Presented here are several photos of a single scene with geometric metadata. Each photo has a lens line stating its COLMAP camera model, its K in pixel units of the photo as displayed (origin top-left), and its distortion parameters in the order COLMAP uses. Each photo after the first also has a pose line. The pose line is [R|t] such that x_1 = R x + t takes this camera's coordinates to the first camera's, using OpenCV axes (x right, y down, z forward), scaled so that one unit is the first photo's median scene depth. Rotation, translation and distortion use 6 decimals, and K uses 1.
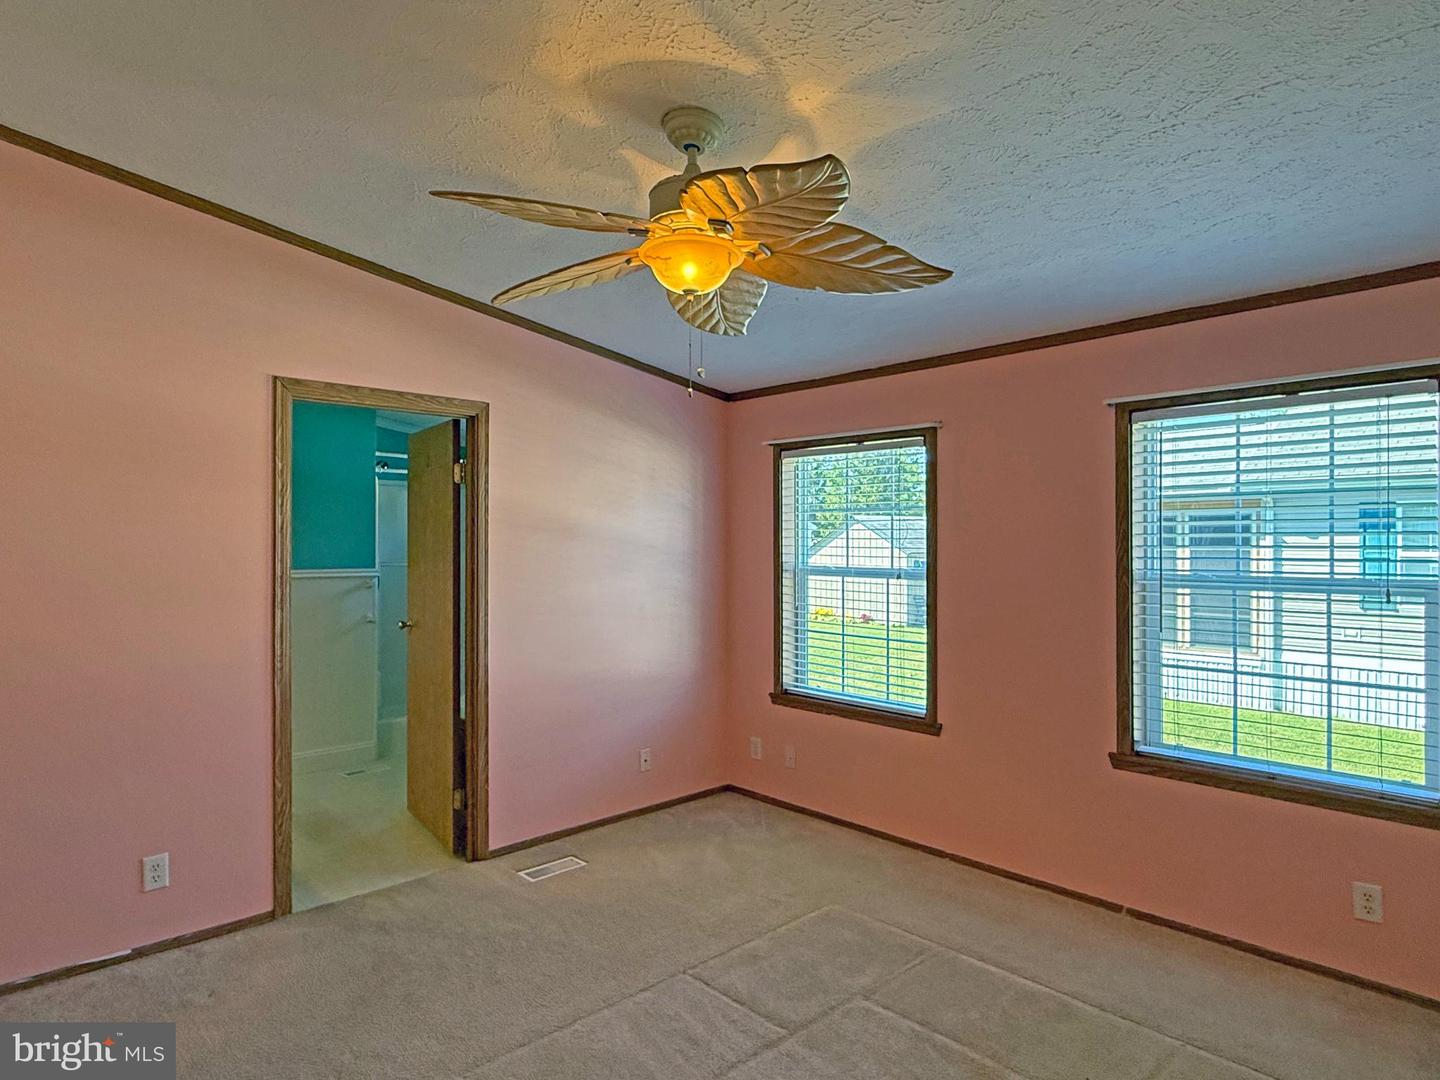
lens RADIAL K [[858.7, 0, 714.7], [0, 858.7, 539.0], [0, 0, 1]] dist [0.001474, 0.001929]
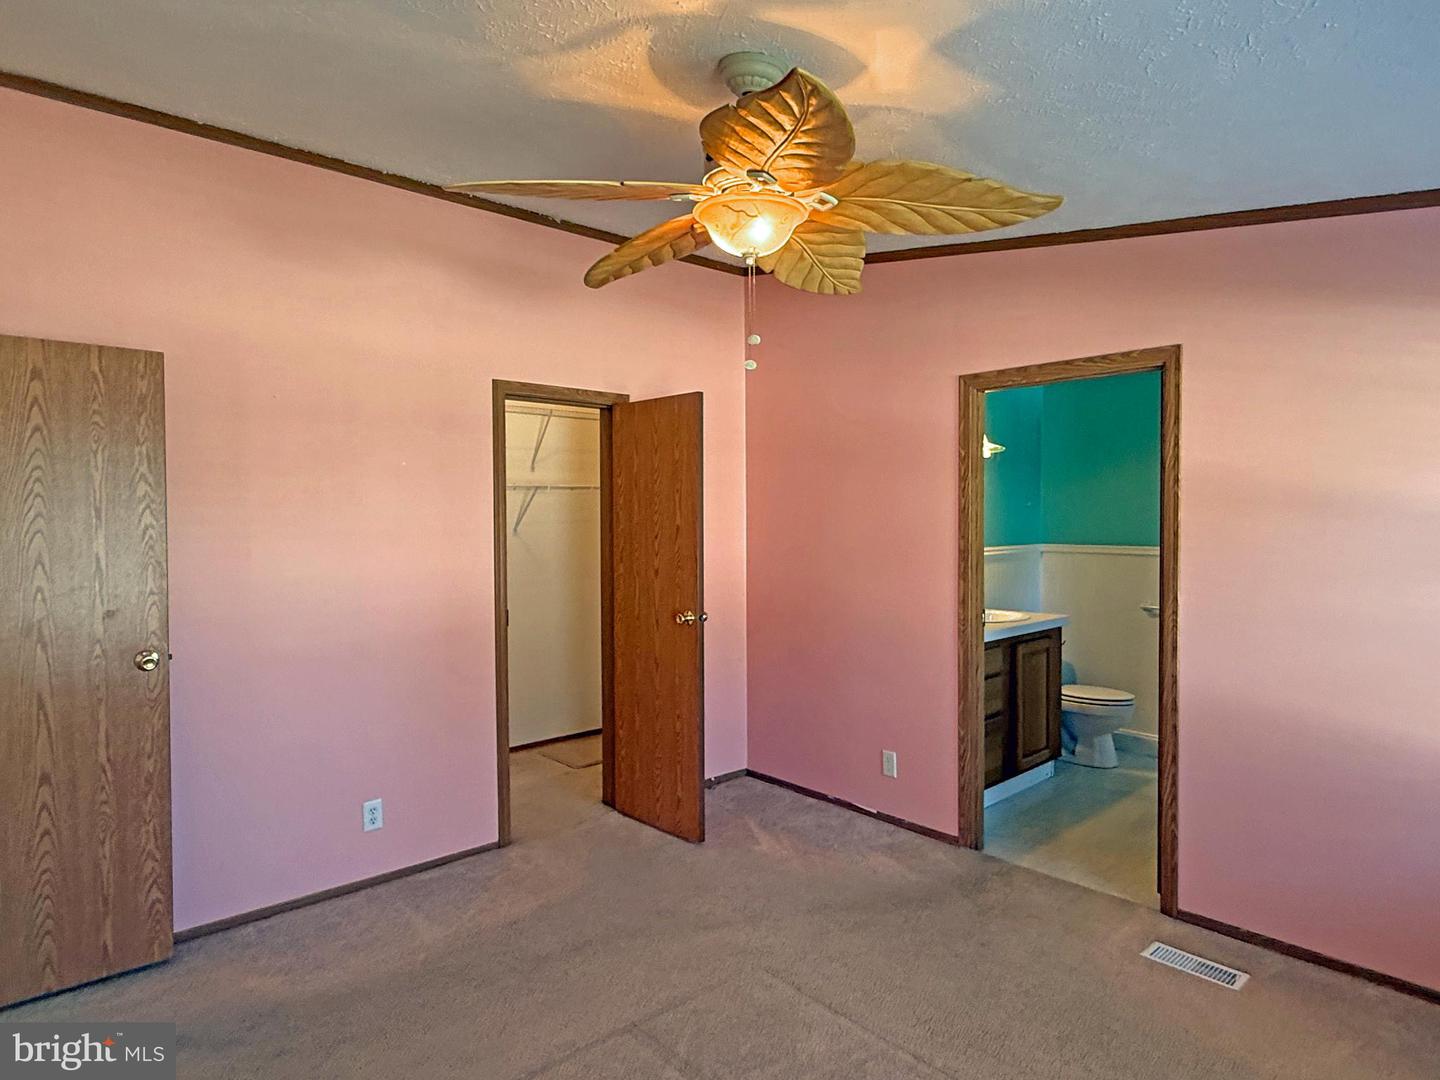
lens RADIAL K [[858.7, 0, 714.7], [0, 858.7, 539.0], [0, 0, 1]] dist [0.001474, 0.001929]
pose [[-0.050783, 0.028104, -0.998314, 0.614068], [0.007699, 0.999585, 0.027748, -0.006417], [0.998680, -0.006277, -0.050979, 0.687394]]
